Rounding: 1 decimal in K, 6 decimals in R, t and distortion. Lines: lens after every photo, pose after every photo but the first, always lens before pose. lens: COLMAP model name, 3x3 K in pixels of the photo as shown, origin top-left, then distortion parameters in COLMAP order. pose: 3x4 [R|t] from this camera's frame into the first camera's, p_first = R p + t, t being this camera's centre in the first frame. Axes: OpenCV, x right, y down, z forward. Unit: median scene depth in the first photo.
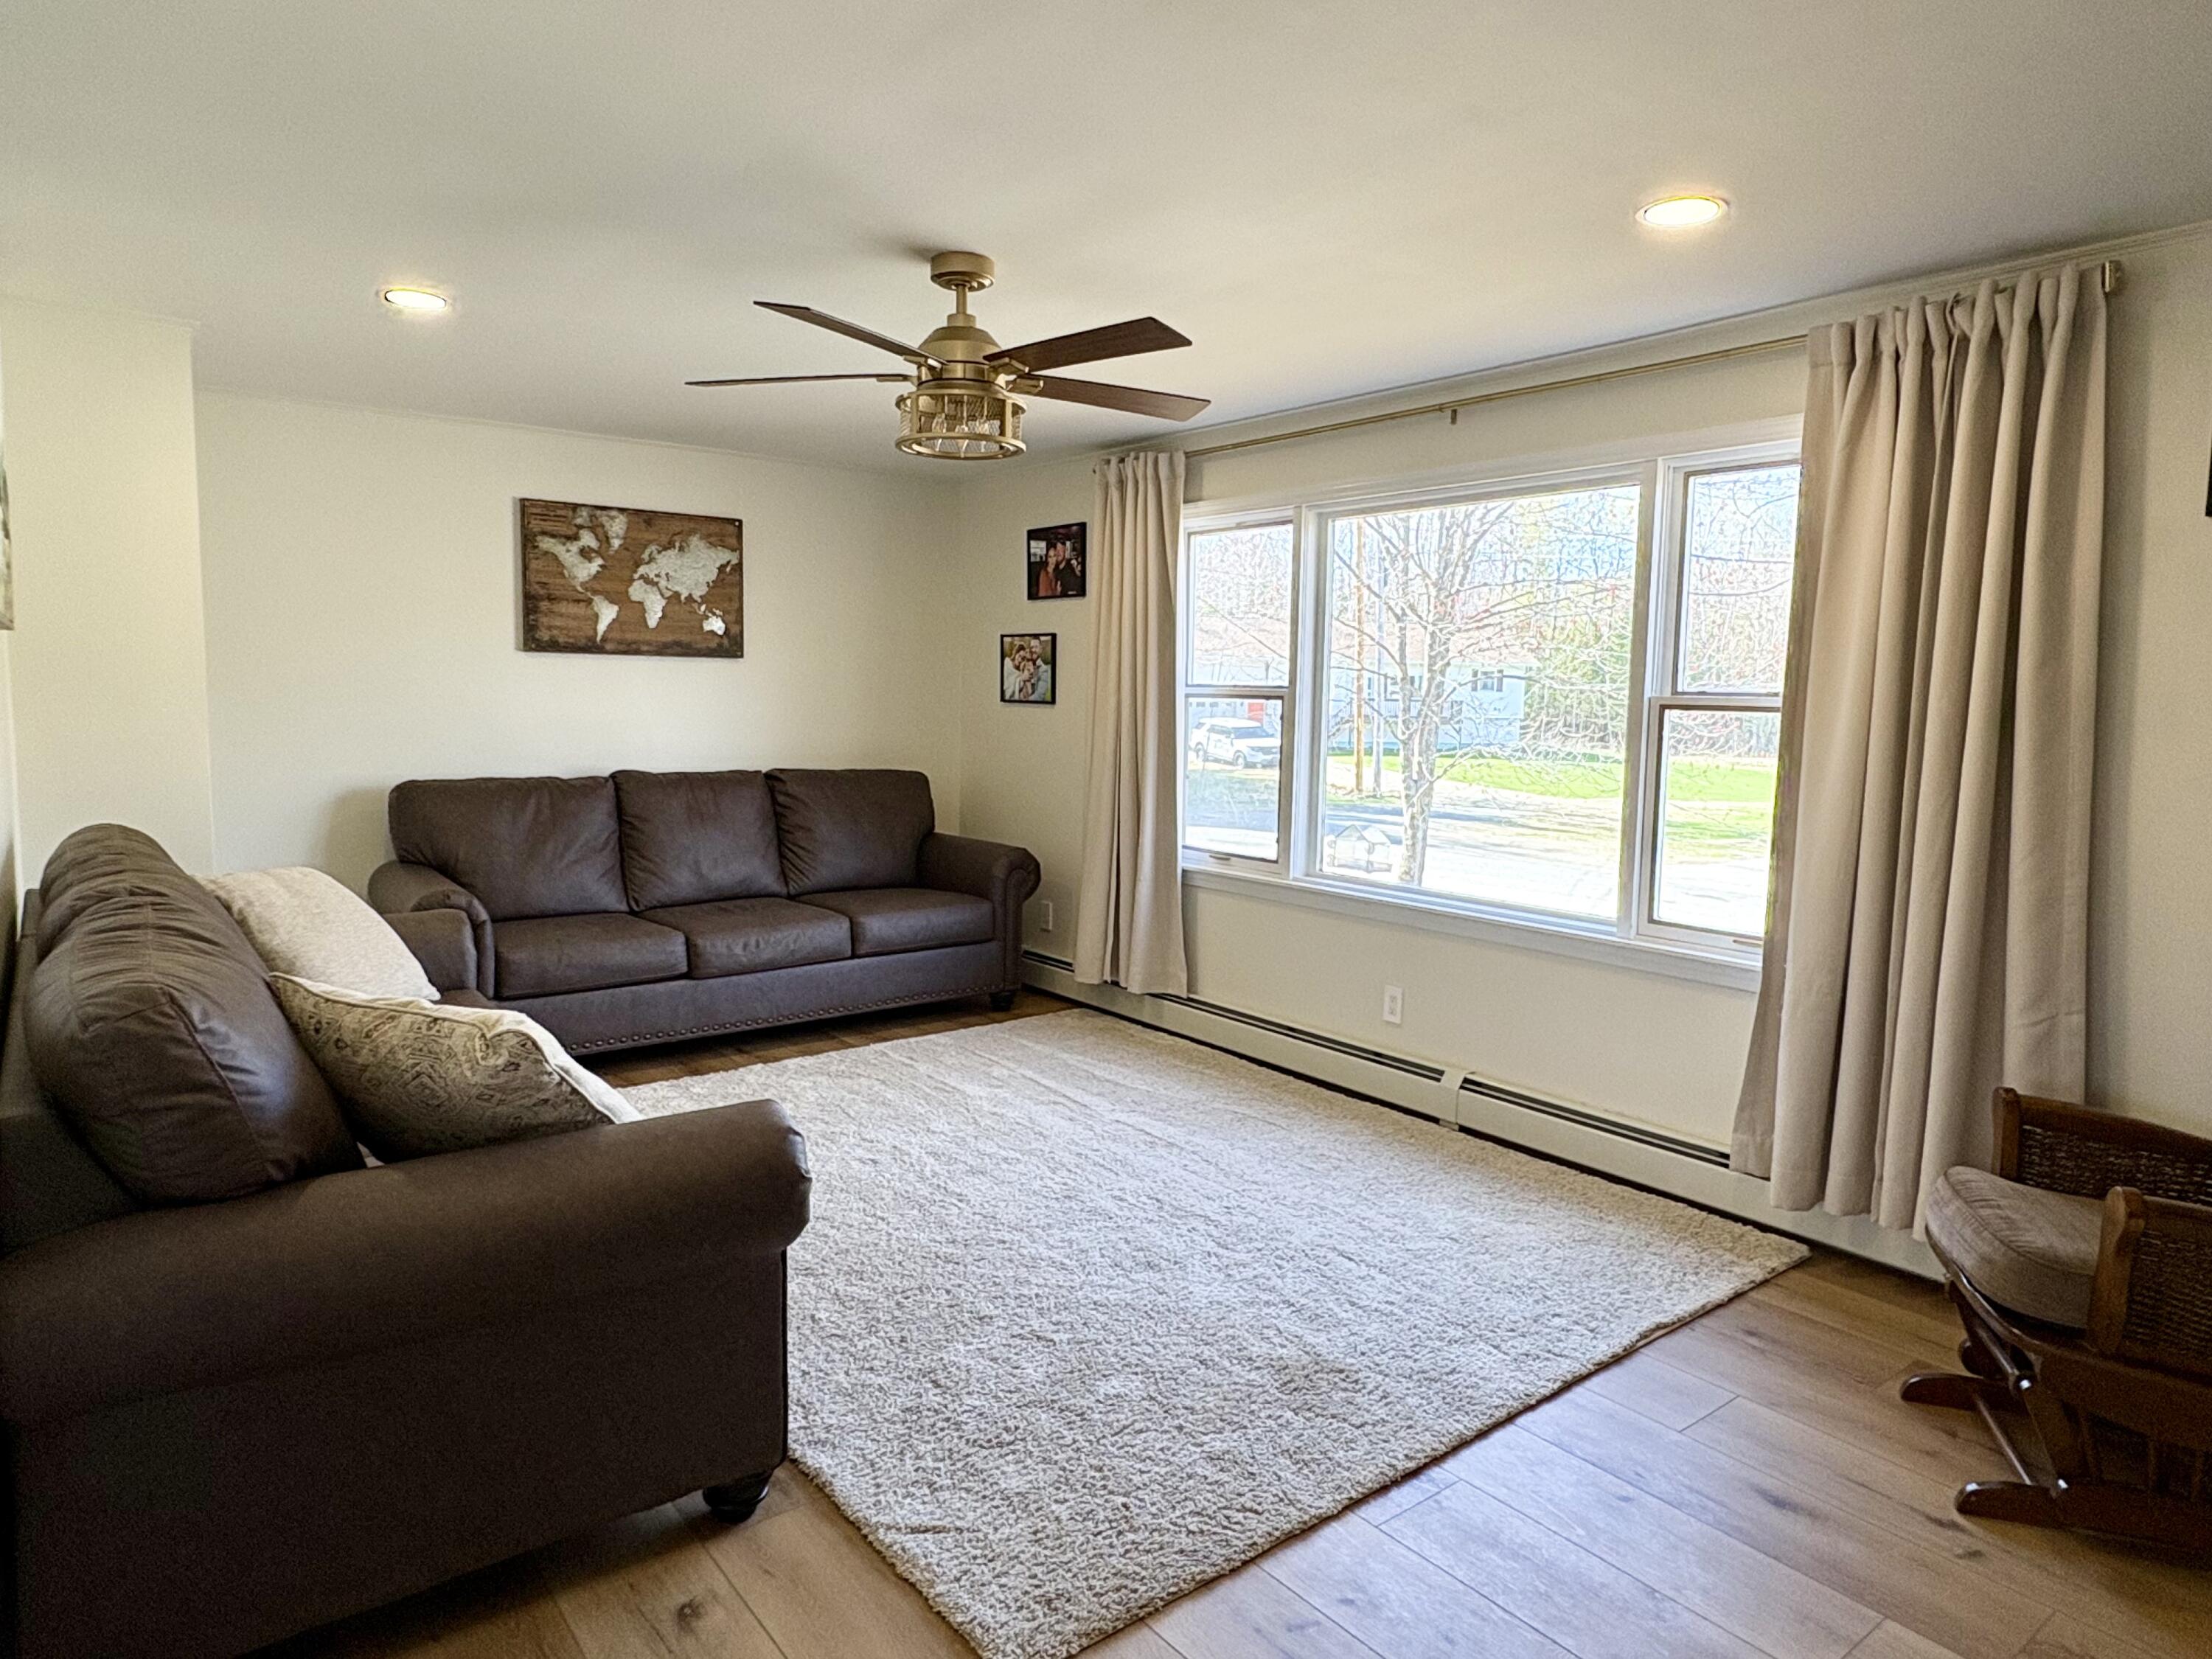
lens RADIAL K [[1343.6, 0, 1107.7], [0, 1343.6, 822.0], [0, 0, 1]] dist [-0.002966, 0.001011]
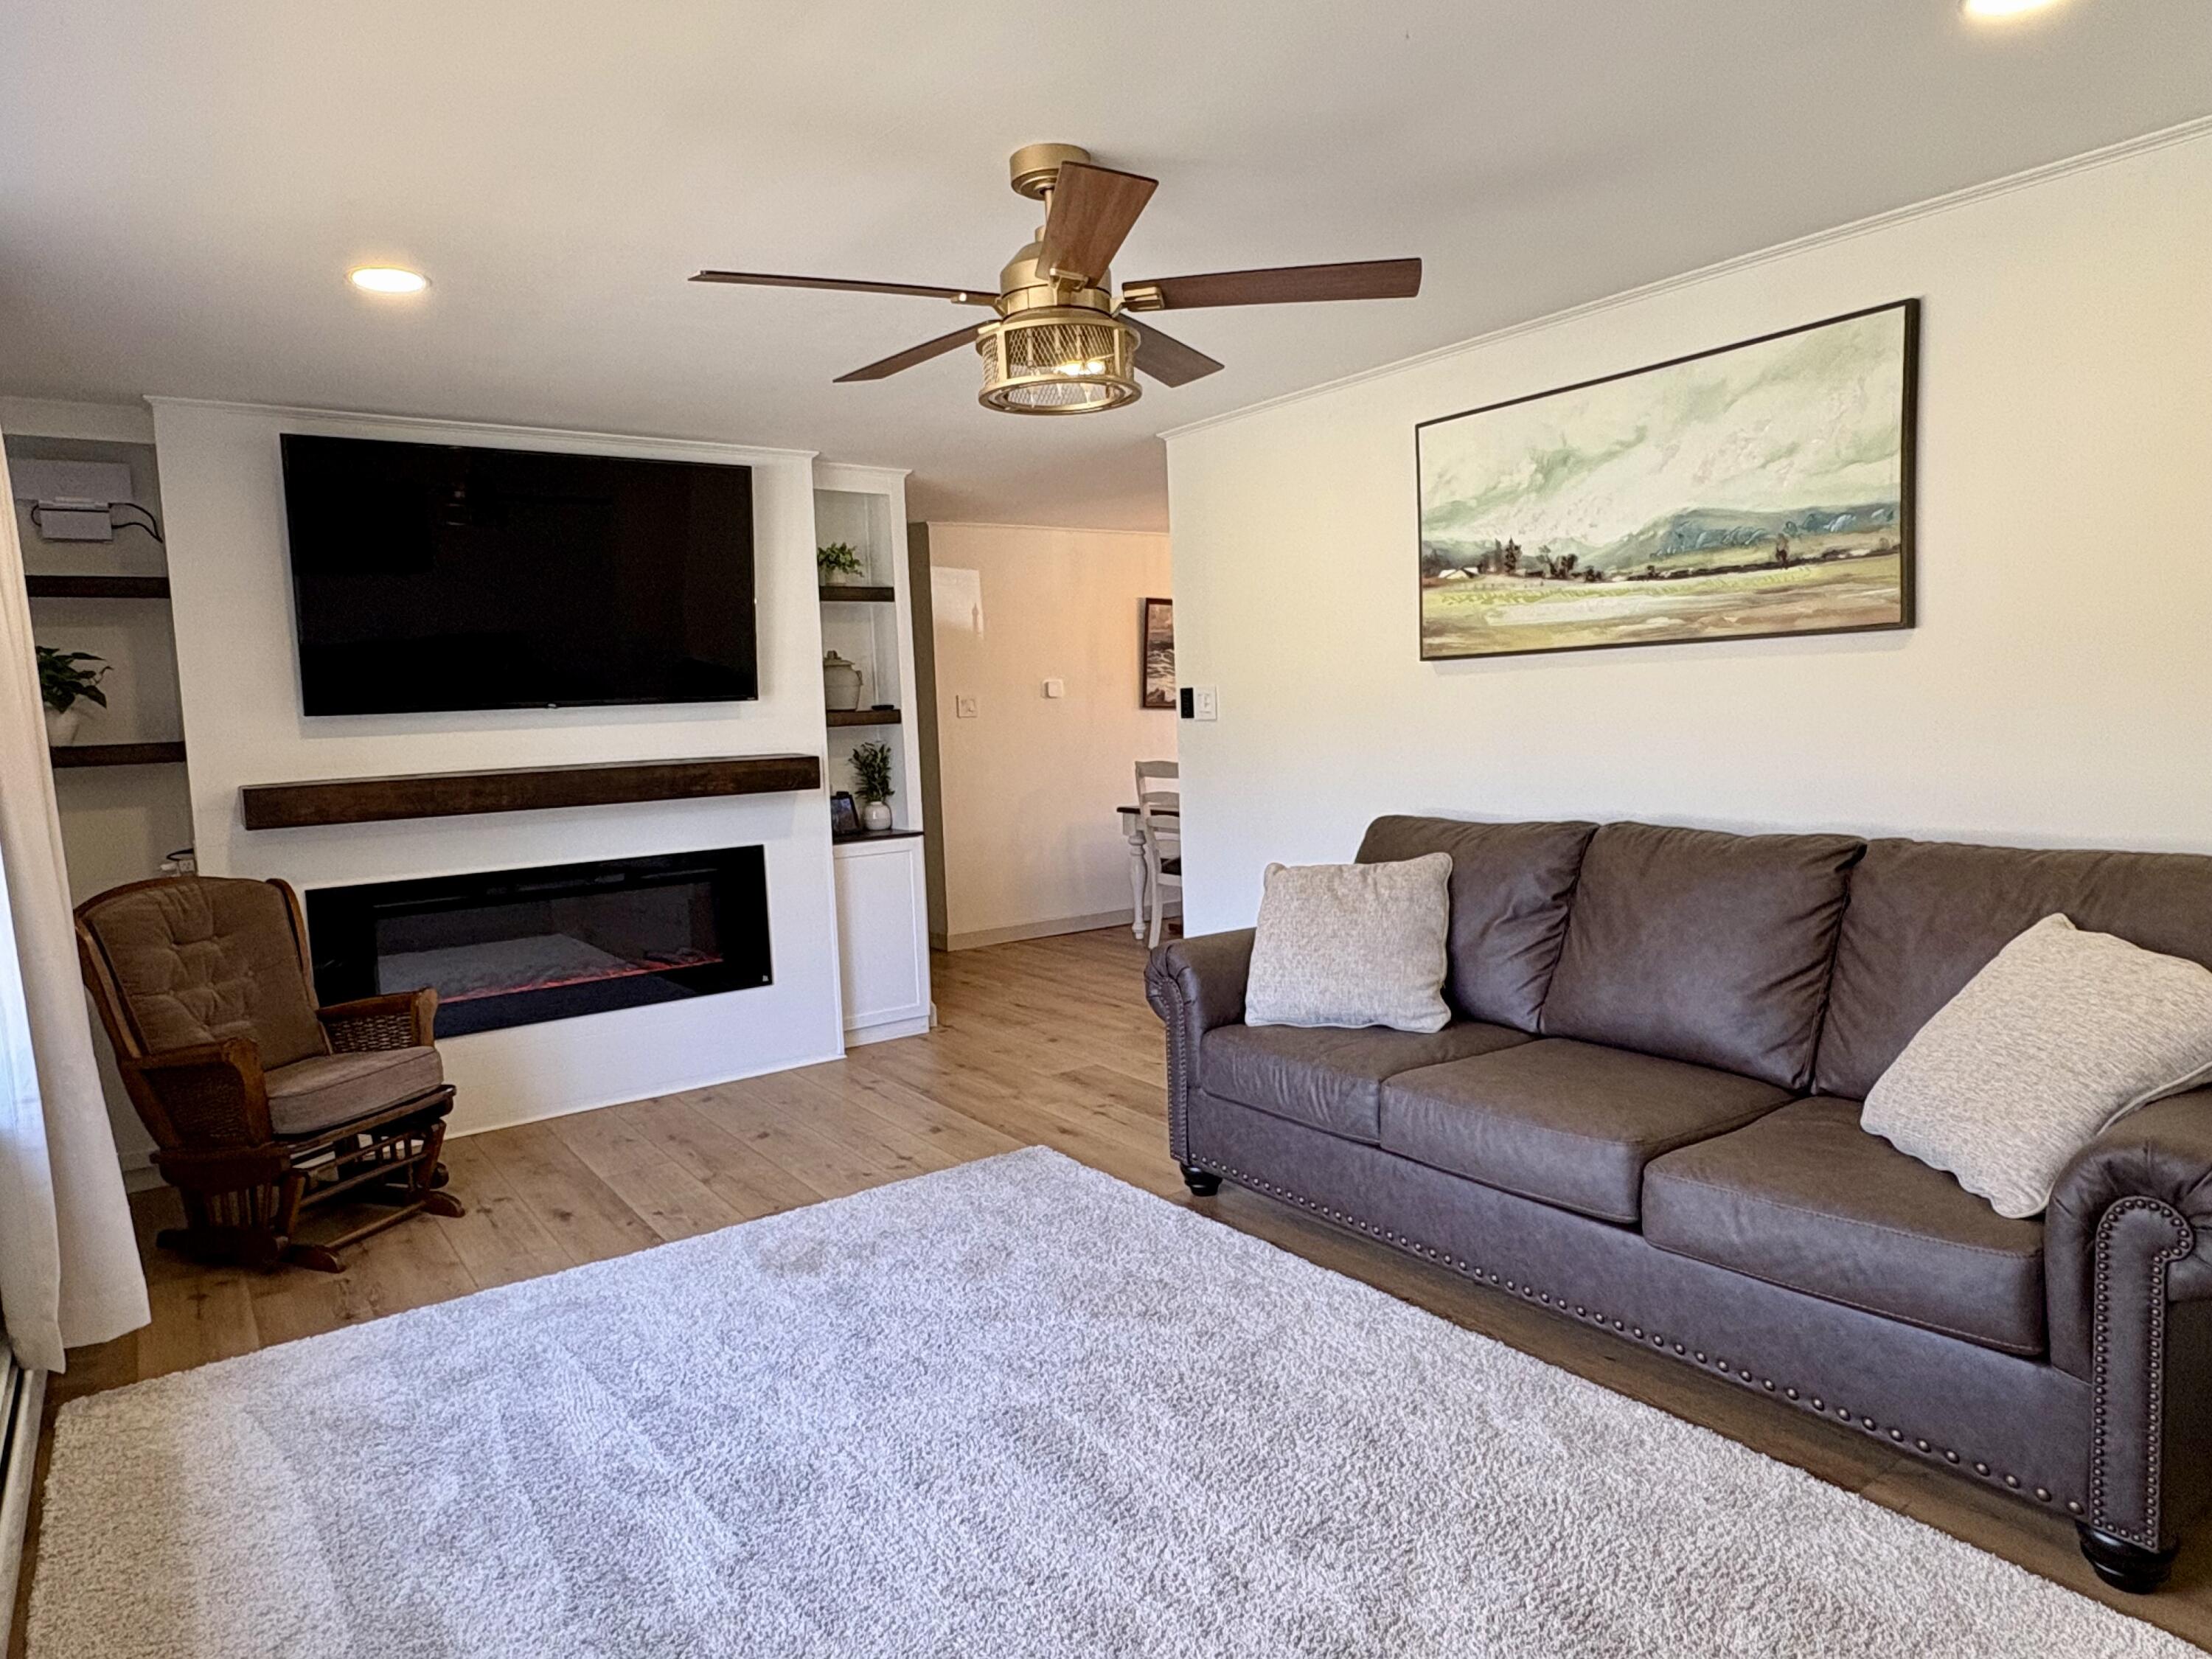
lens RADIAL K [[1343.6, 0, 1095.4], [0, 1343.6, 822.6], [0, 0, 1]] dist [-0.002966, 0.001011]
pose [[-0.998879, 0.017320, 0.044047, -0.130481], [0.025369, 0.981581, 0.189354, -0.149148], [-0.039956, 0.190259, -0.980921, 1.496637]]
